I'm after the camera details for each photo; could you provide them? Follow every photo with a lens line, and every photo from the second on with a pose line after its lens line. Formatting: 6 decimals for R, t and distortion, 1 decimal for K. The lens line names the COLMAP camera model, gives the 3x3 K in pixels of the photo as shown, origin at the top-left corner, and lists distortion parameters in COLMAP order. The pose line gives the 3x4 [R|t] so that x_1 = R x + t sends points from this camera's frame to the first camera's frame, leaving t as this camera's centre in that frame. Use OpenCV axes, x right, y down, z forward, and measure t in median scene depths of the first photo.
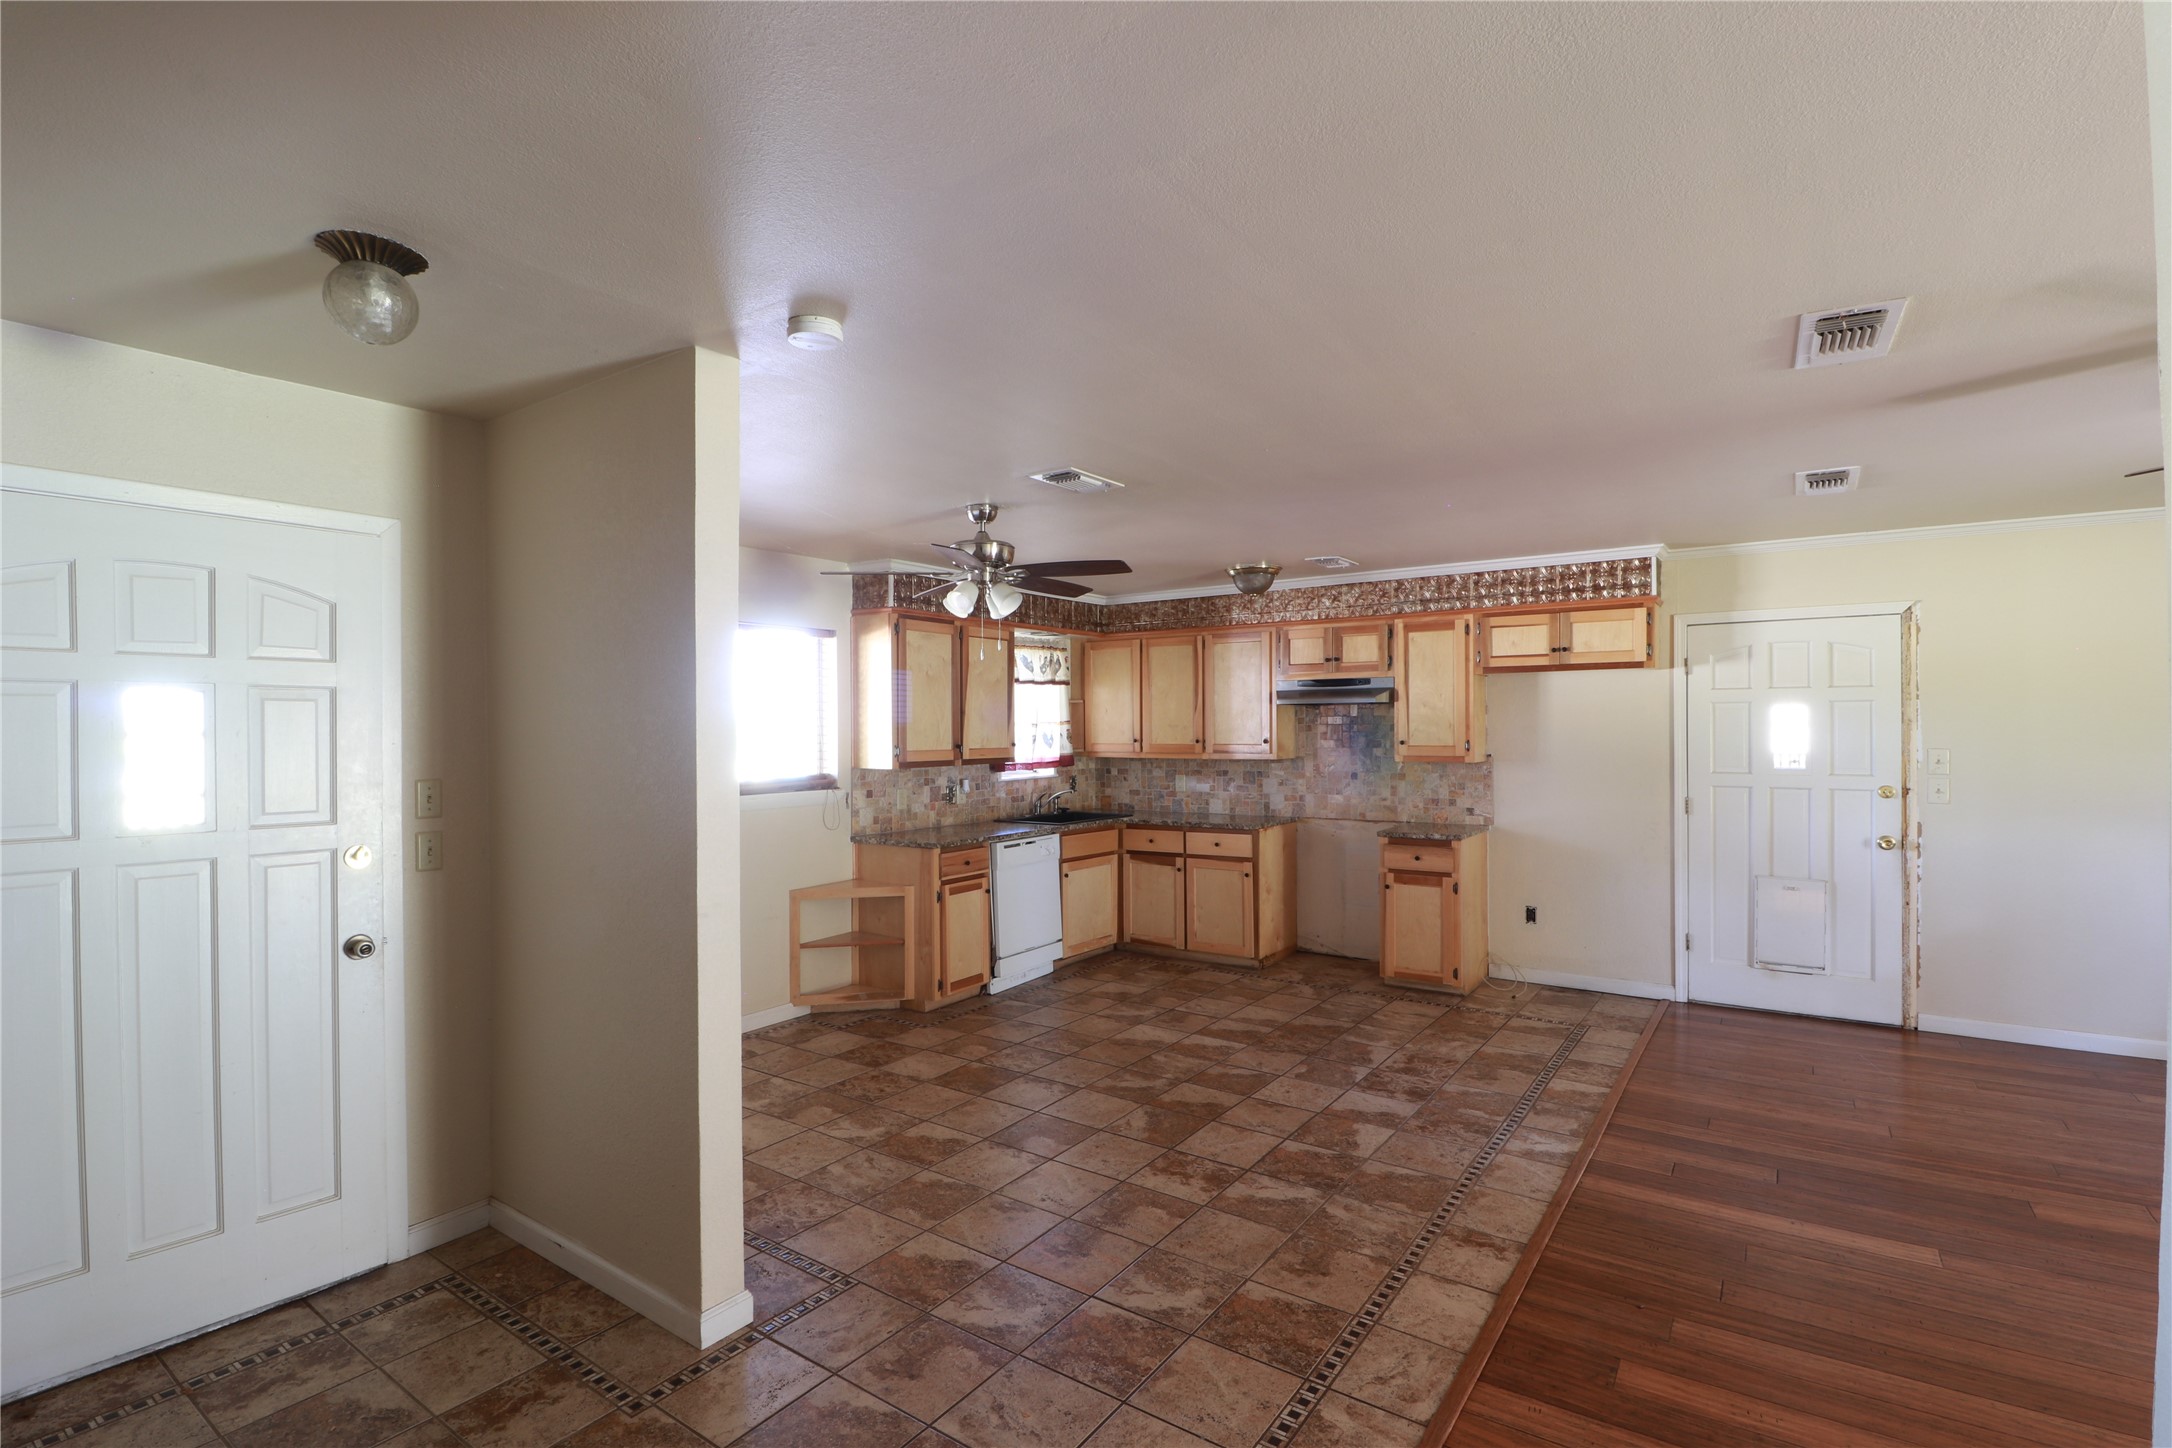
lens RADIAL K [[1001.0, 0, 1086.5], [0, 1001.0, 728.5], [0, 0, 1]] dist [-0.013560, -0.004696]
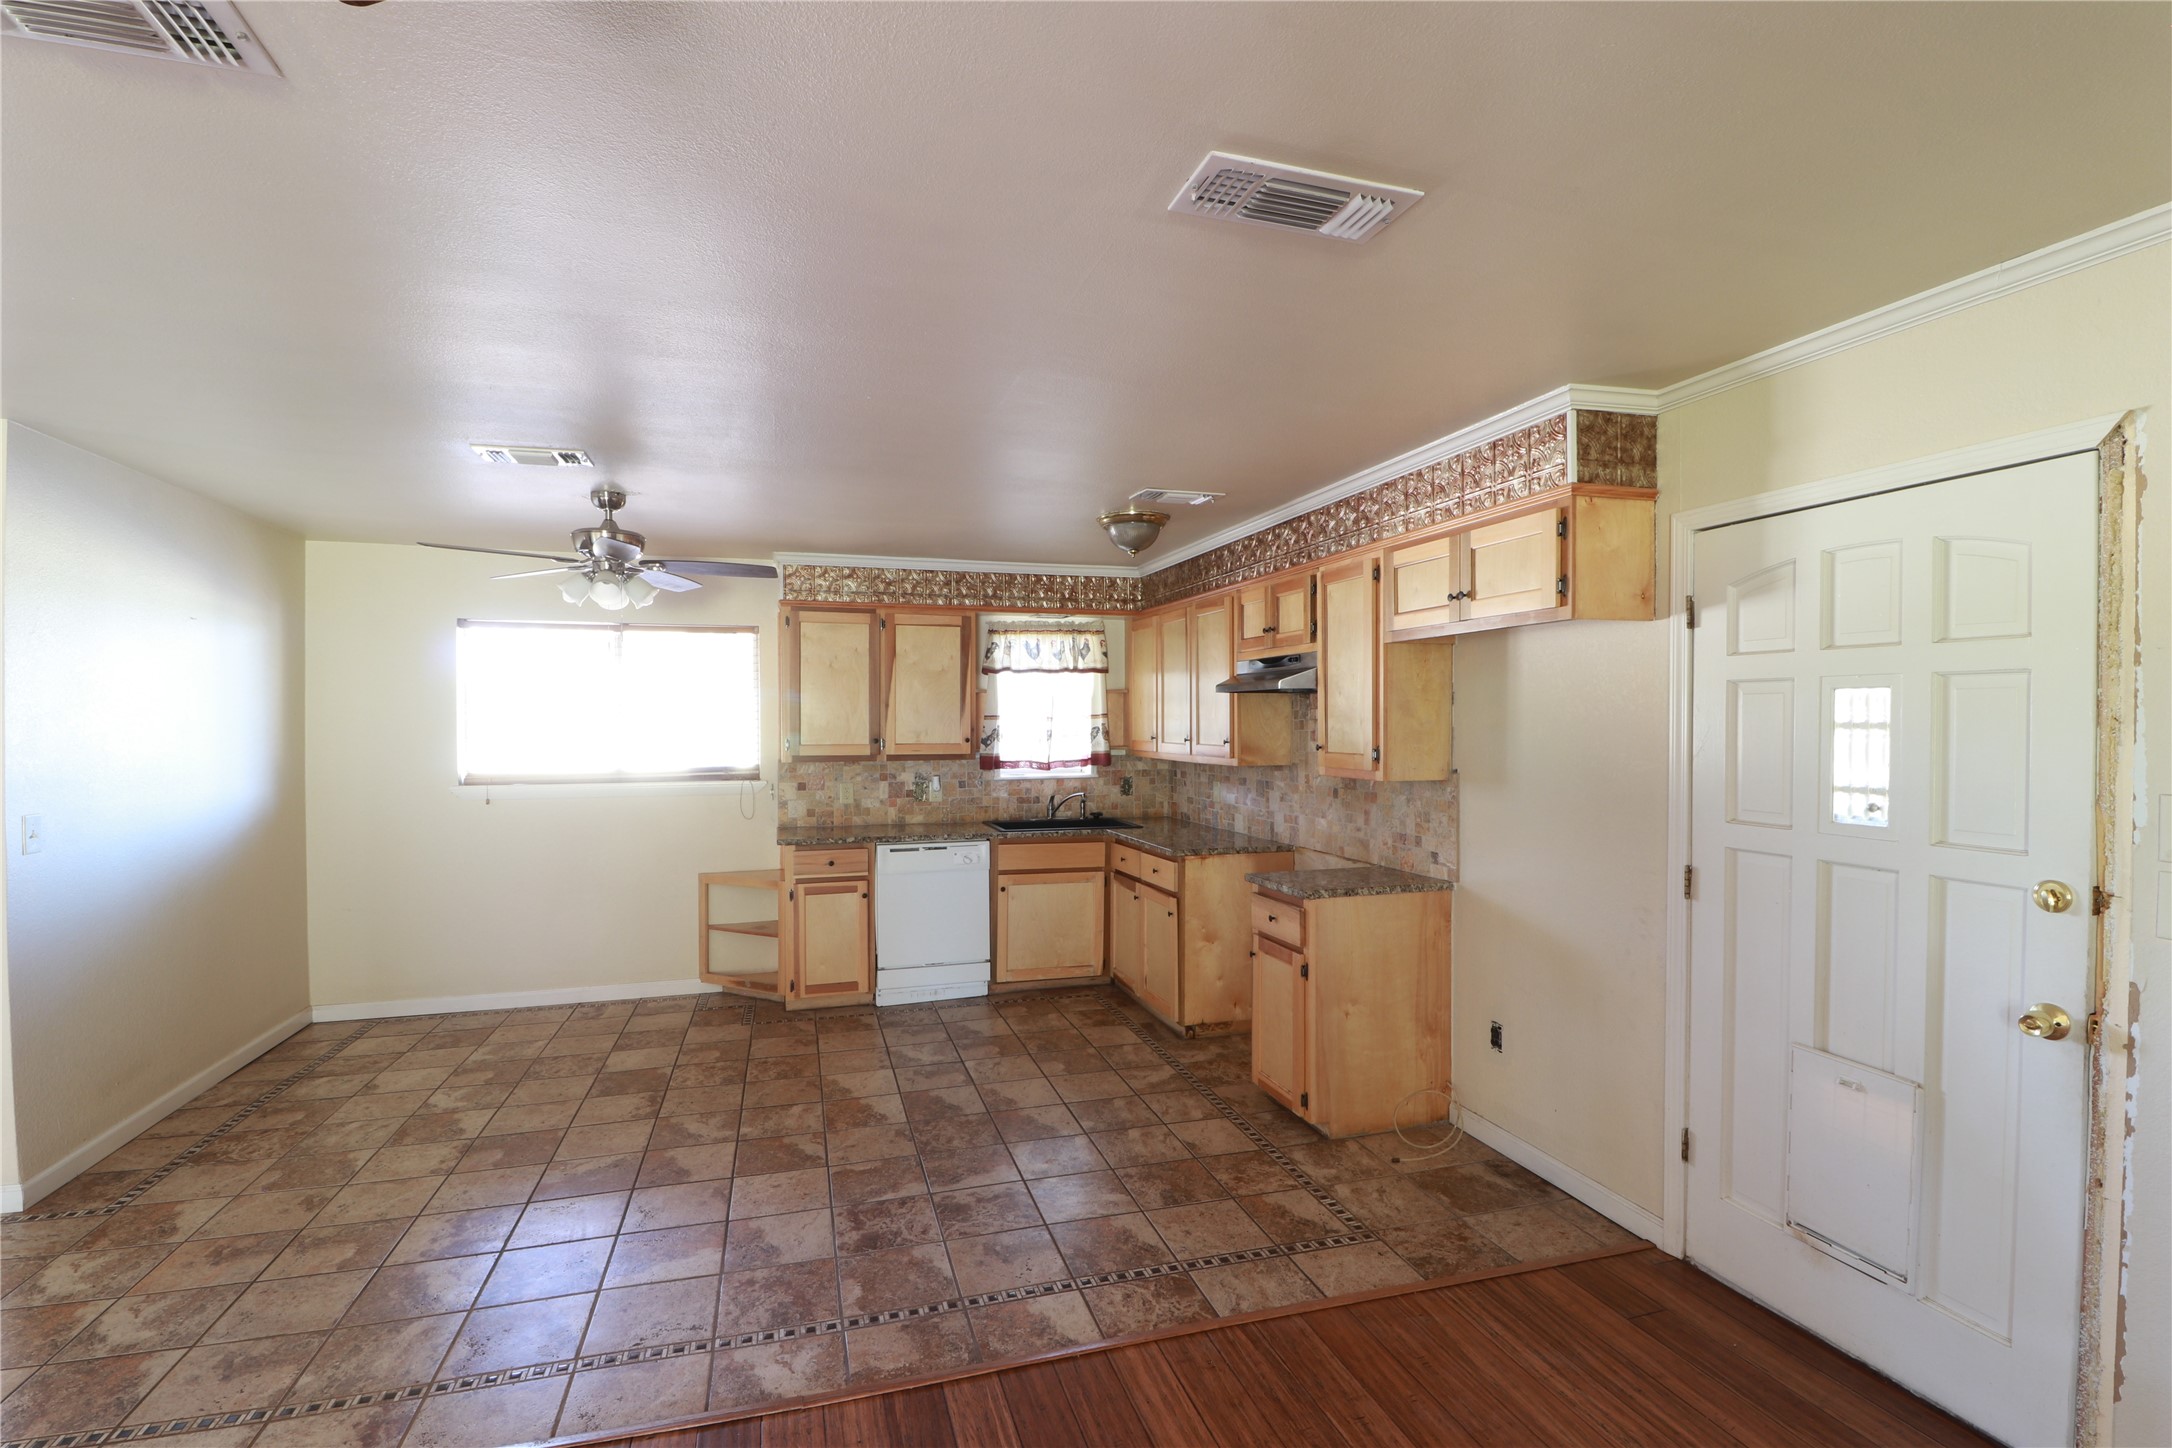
lens RADIAL K [[1001.0, 0, 1094.9], [0, 1001.0, 725.8], [0, 0, 1]] dist [-0.013560, -0.004696]
pose [[0.795569, 0.009107, -0.605794, 0.674487], [-0.004509, 0.999948, 0.009111, -0.006755], [0.605846, -0.004517, 0.795569, 0.405235]]
